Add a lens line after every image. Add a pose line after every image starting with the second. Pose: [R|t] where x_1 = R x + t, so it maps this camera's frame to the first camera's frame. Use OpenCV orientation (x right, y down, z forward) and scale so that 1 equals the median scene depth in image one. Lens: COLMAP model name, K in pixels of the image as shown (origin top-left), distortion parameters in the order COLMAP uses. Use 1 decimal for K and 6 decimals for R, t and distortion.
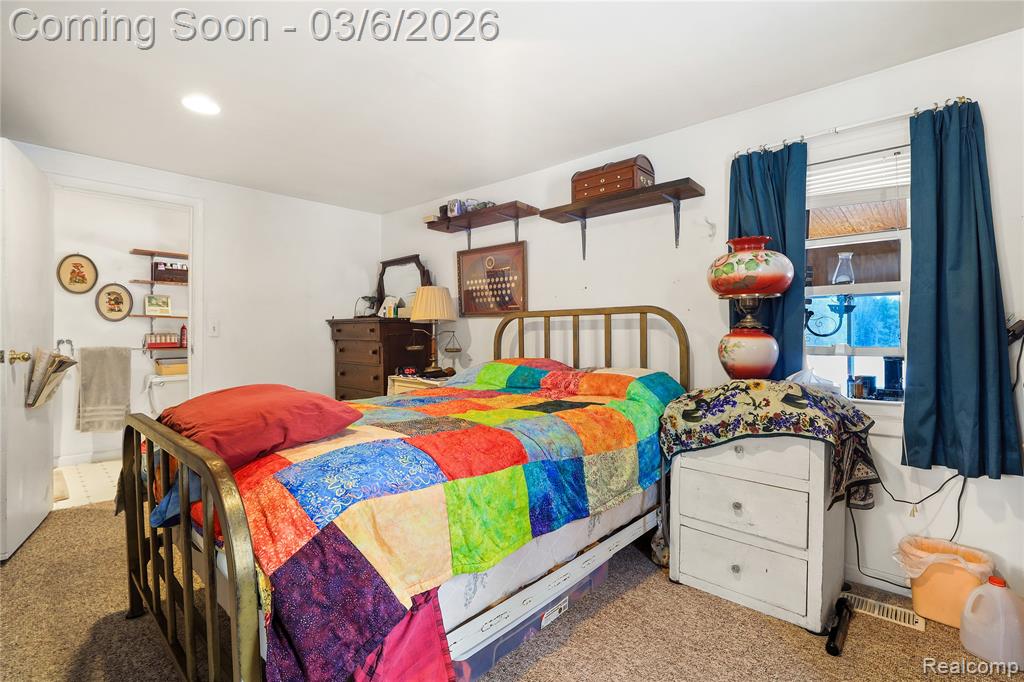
lens RADIAL K [[467.8, 0, 515.0], [0, 467.8, 342.0], [0, 0, 1]] dist [-0.016938, 0.001886]
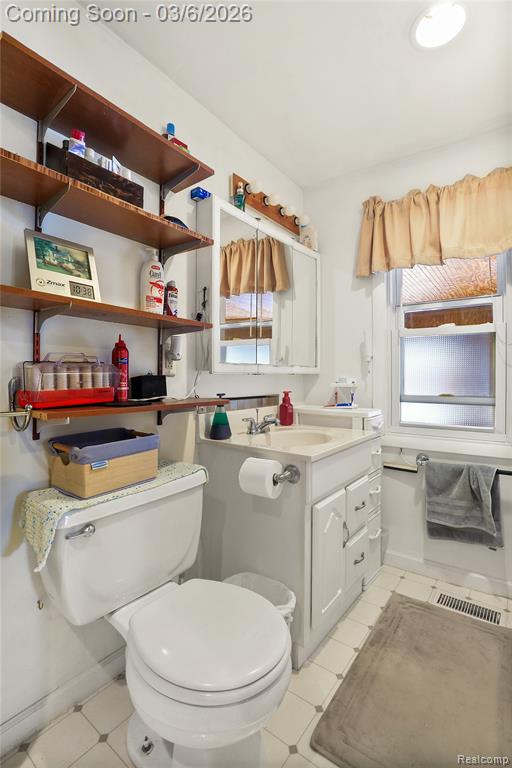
lens RADIAL K [[350.8, 0, 254.4], [0, 350.8, 380.1], [0, 0, 1]] dist [-0.016938, 0.001886]
pose [[0.995258, 0.002967, 0.097224, -0.659022], [-0.002134, 0.999960, -0.008663, -0.003037], [-0.097245, 0.008414, 0.995225, 0.747777]]
